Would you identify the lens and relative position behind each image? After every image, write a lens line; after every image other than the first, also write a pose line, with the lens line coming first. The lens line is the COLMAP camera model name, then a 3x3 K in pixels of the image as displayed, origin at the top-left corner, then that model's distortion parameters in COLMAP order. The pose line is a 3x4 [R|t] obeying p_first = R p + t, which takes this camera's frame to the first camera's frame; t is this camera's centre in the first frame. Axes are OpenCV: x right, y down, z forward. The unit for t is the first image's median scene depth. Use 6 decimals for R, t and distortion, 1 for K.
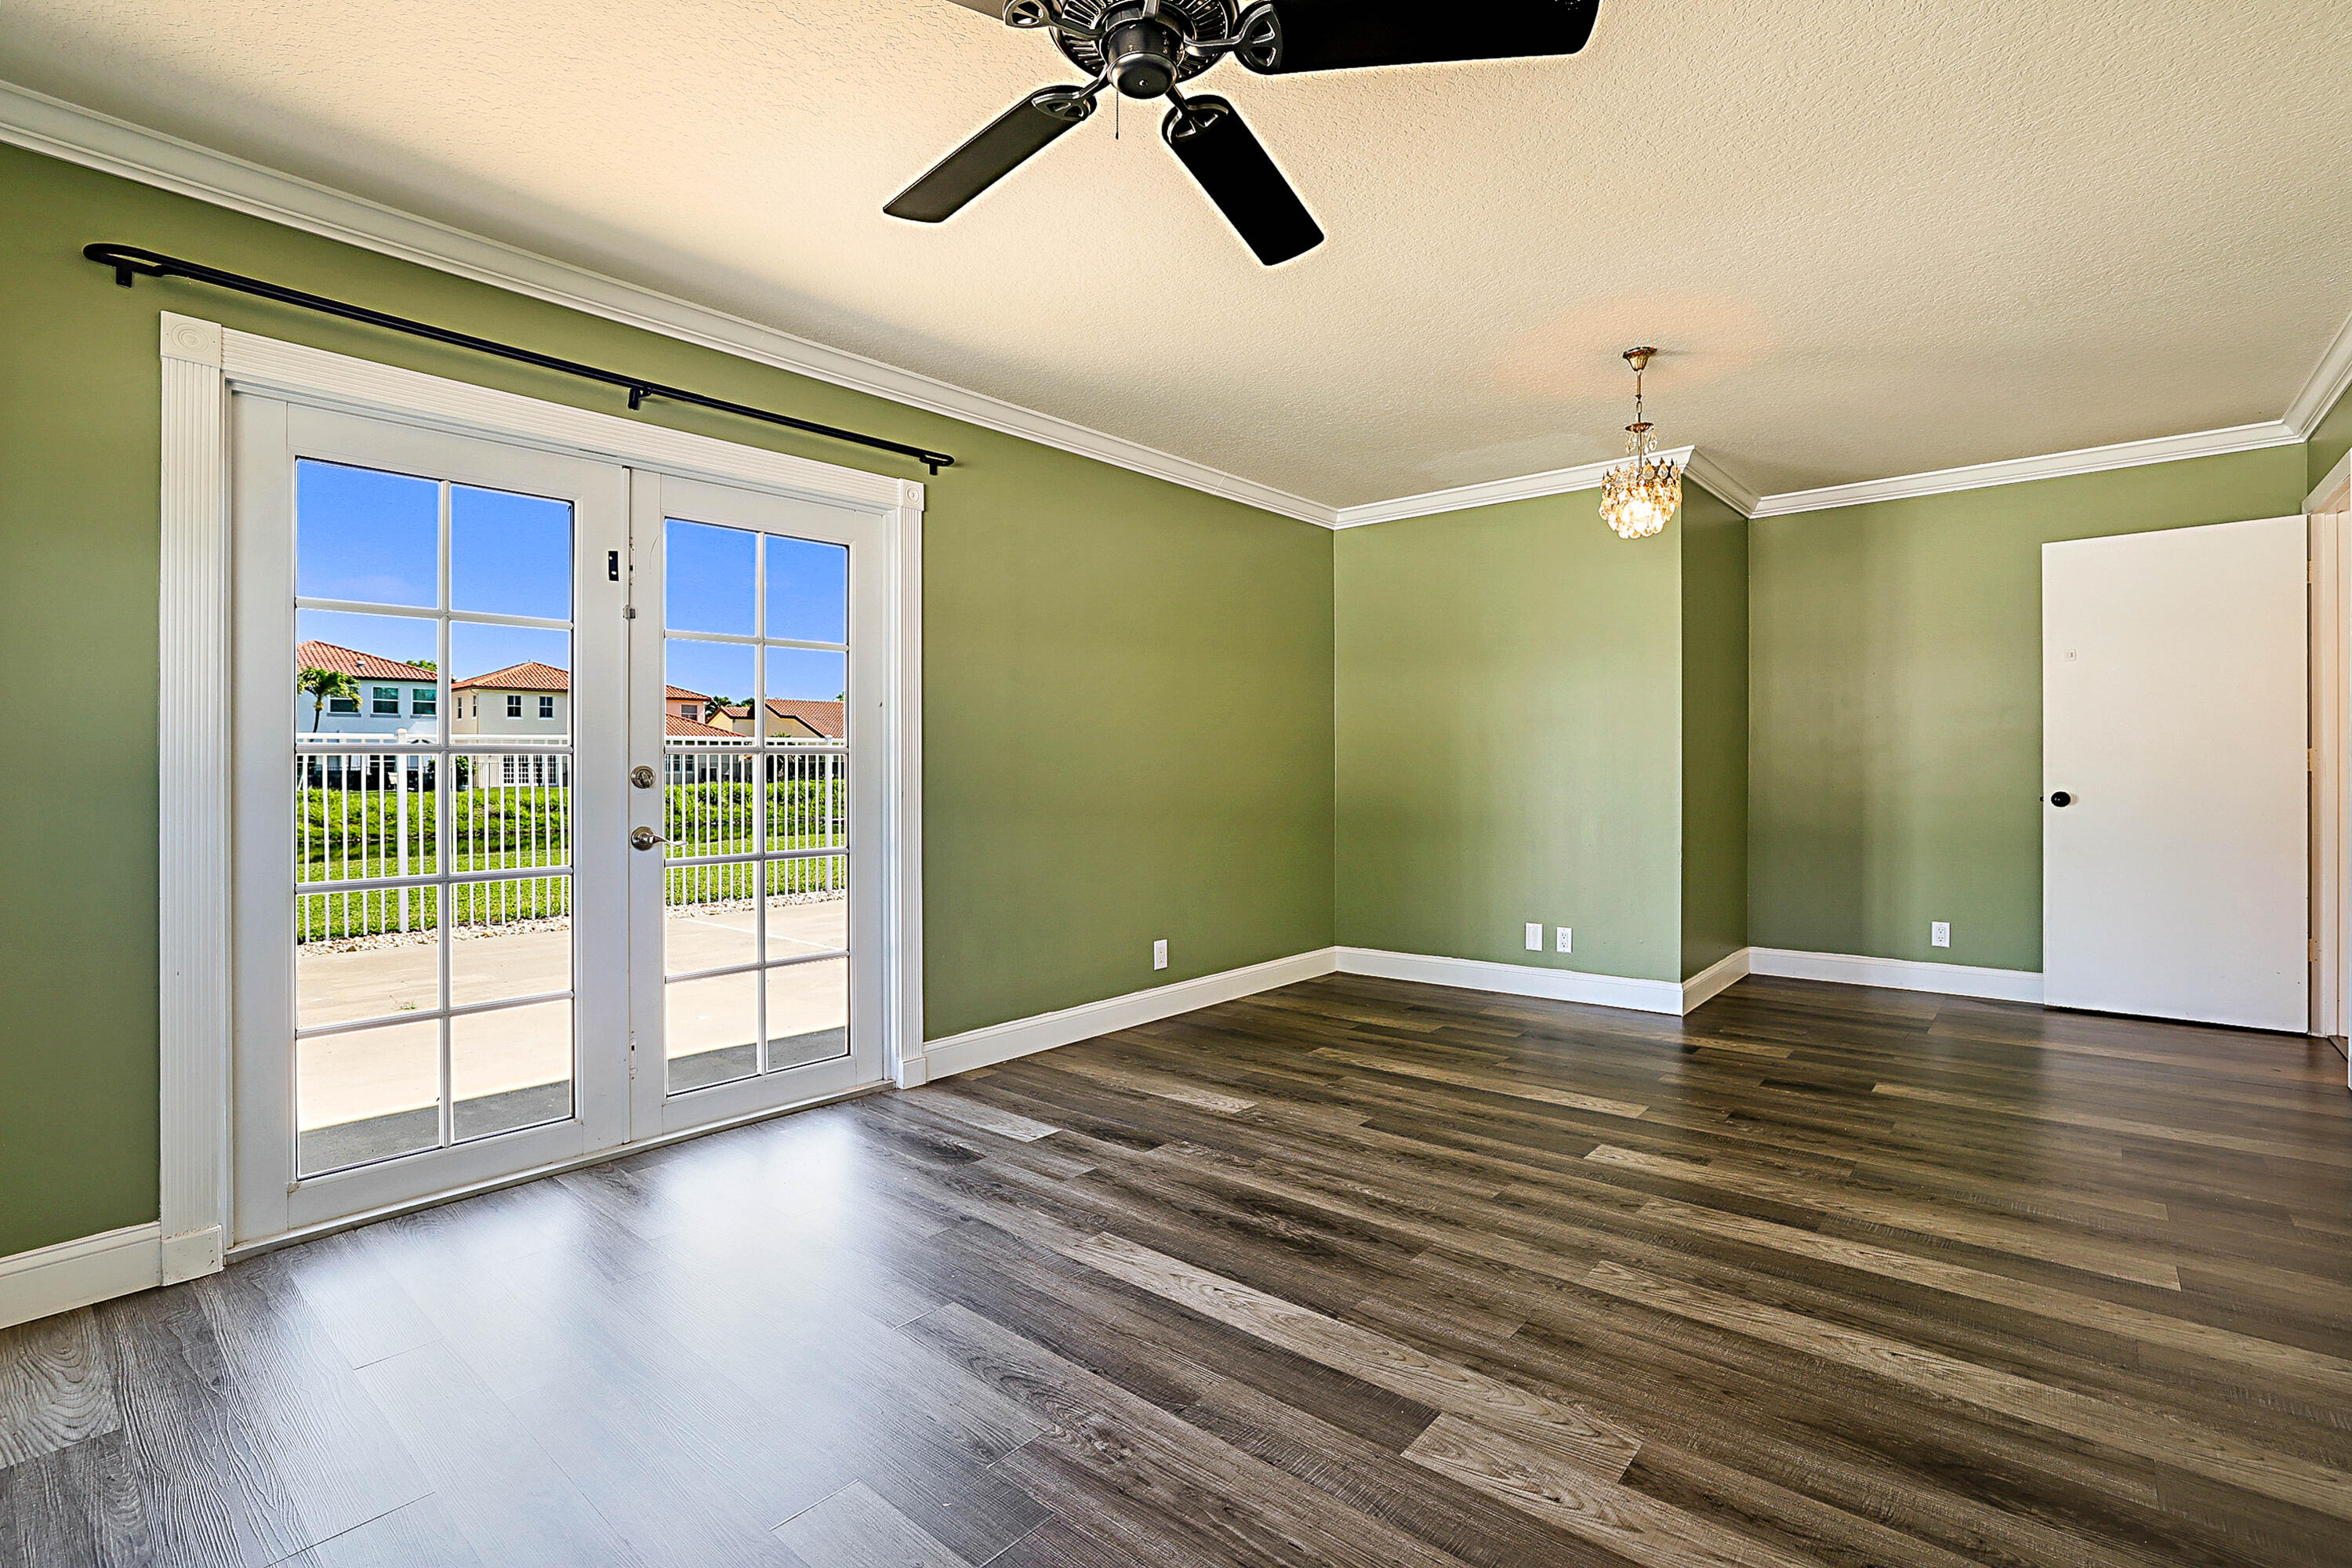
lens RADIAL K [[1072.3, 0, 1176.0], [0, 1072.3, 784.0], [0, 0, 1]] dist [-0.027694, 0.018212]
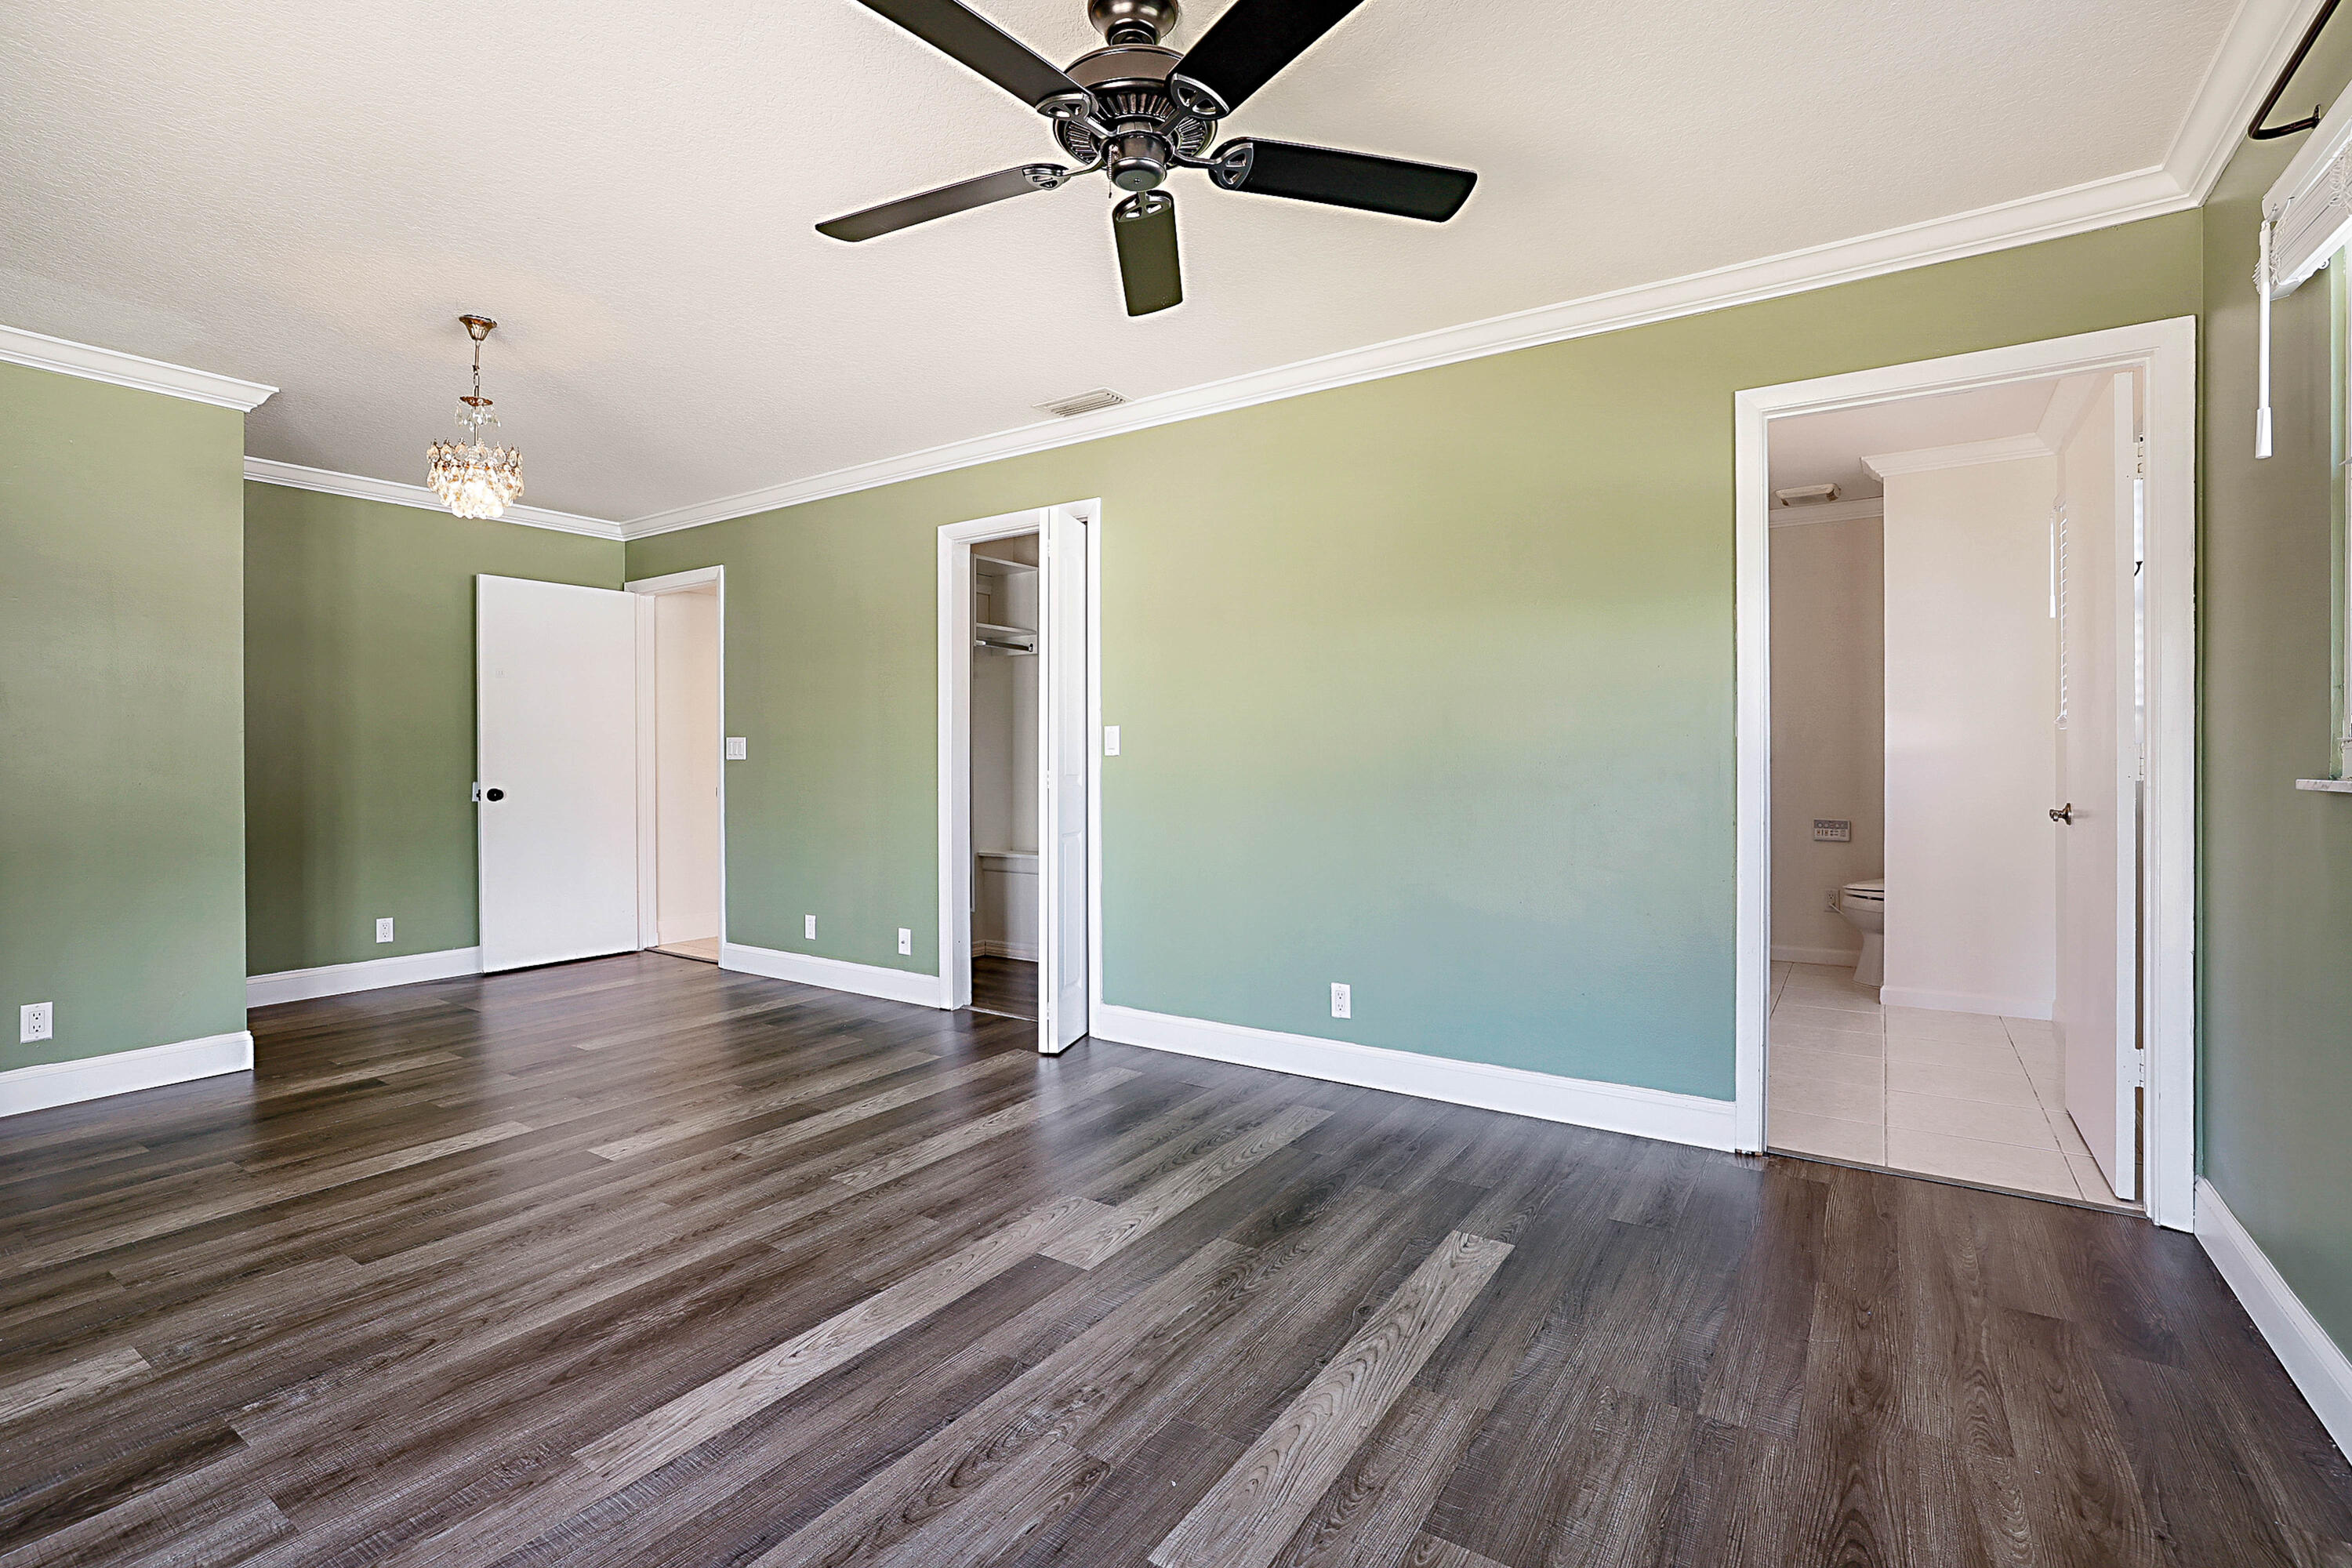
lens RADIAL K [[1072.3, 0, 1176.0], [0, 1072.3, 784.0], [0, 0, 1]] dist [-0.027694, 0.018212]
pose [[-0.111455, -0.013163, 0.993682, -0.753374], [0.018346, 0.999715, 0.015301, -0.003552], [-0.993600, 0.019936, -0.111182, 0.678760]]
